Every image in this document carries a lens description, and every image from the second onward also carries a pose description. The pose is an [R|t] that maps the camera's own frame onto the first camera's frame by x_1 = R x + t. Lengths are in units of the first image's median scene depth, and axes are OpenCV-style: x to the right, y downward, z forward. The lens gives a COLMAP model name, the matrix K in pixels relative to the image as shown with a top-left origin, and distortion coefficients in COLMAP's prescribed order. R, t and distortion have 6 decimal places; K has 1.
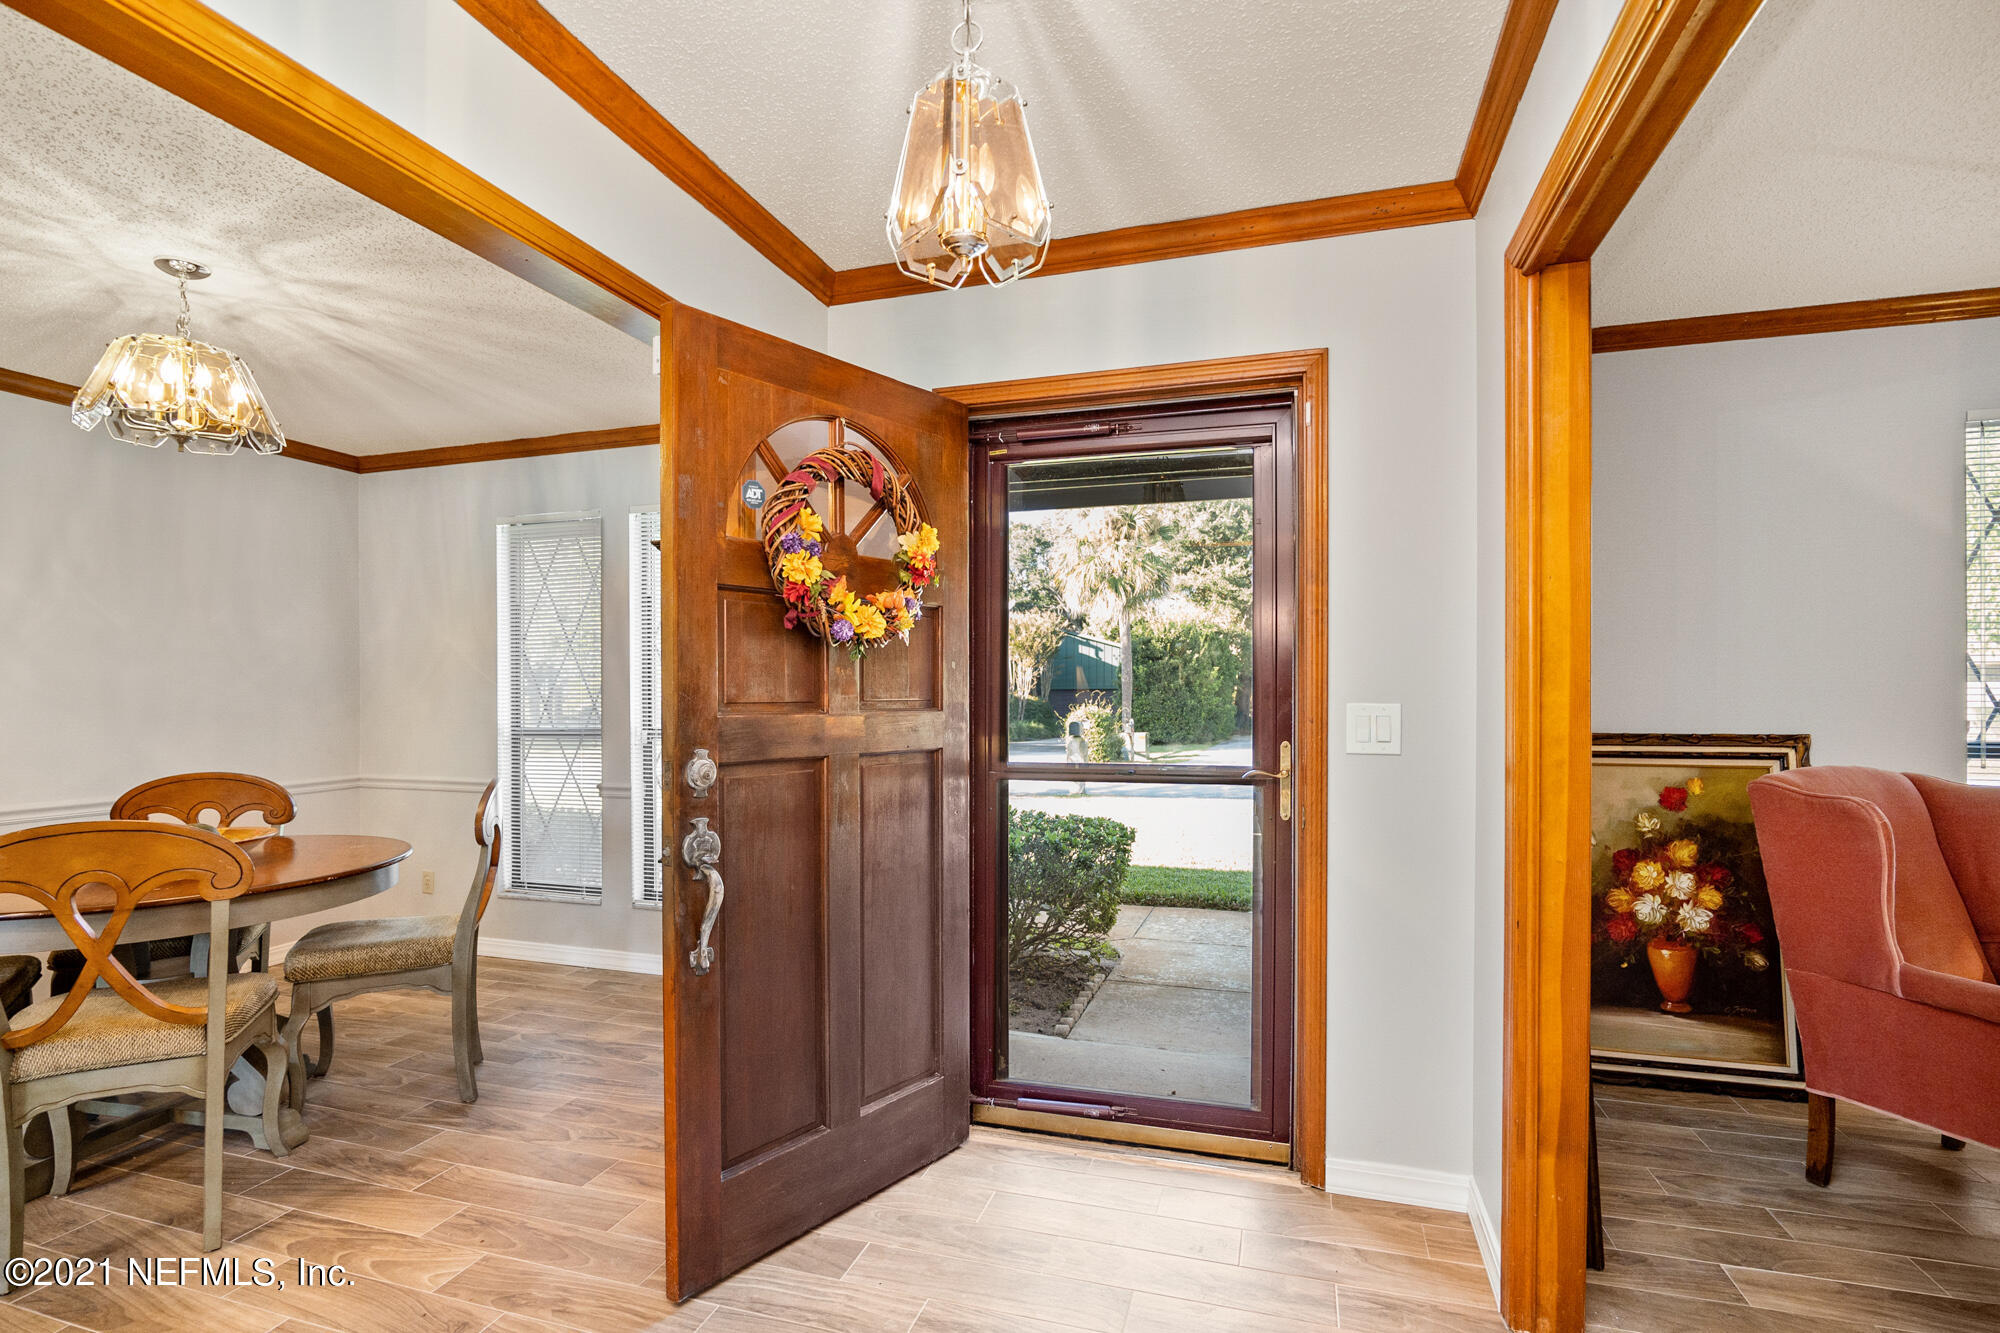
lens RADIAL K [[959.9, 0, 992.6], [0, 959.9, 699.5], [0, 0, 1]] dist [-0.016021, 0.000816]
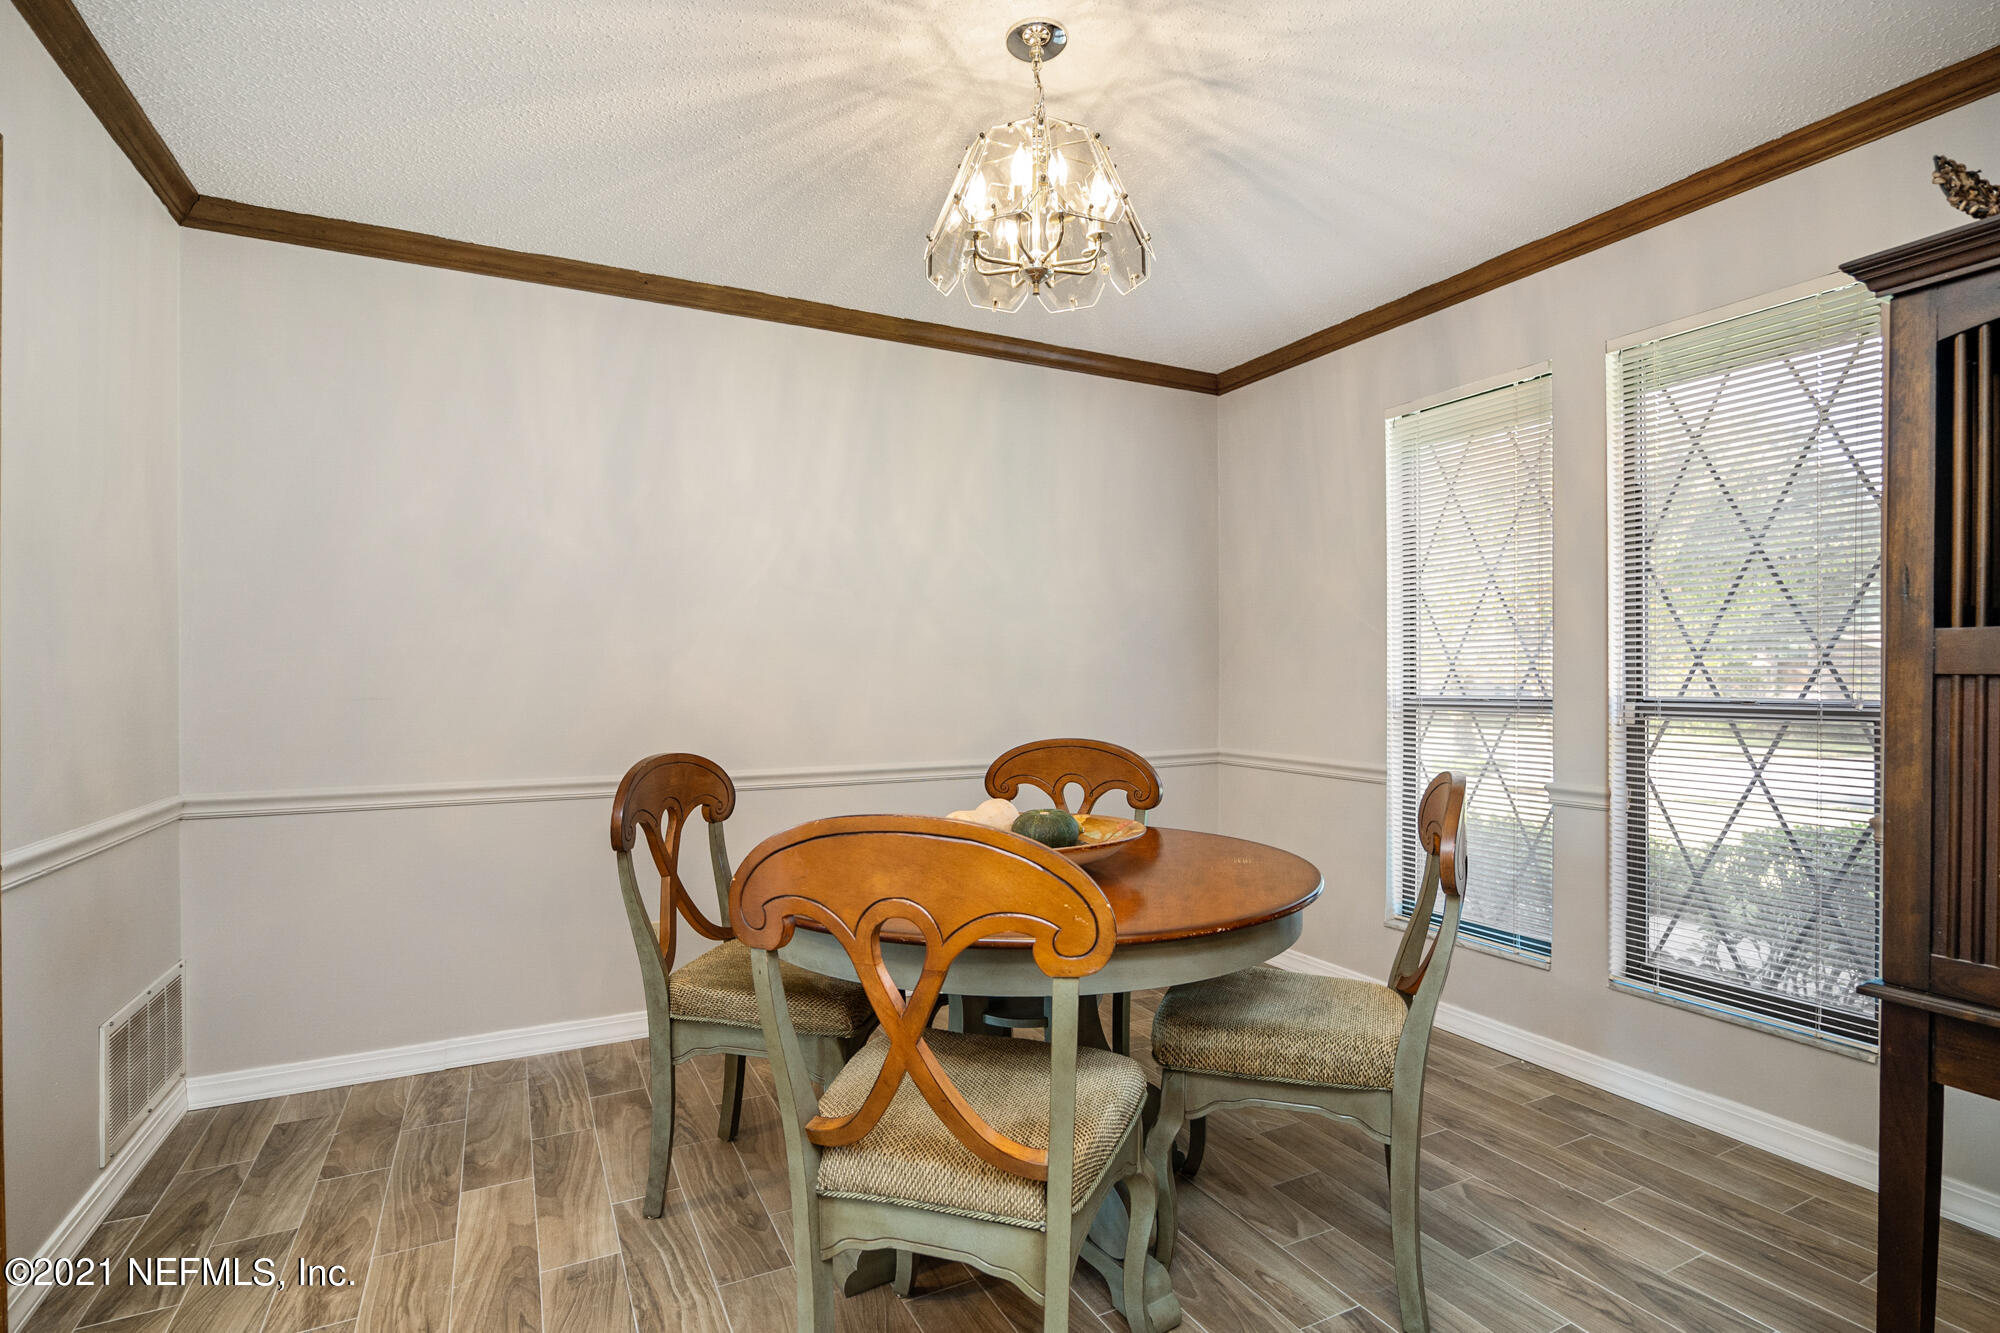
lens RADIAL K [[935.8, 0, 1000.0], [0, 935.8, 666.5], [0, 0, 1]] dist [-0.003547, -0.000108]
pose [[0.705117, -0.006543, -0.709061, -0.292496], [-0.004384, 0.999898, -0.013586, 0.025323], [0.709078, 0.012689, 0.705016, 0.379075]]
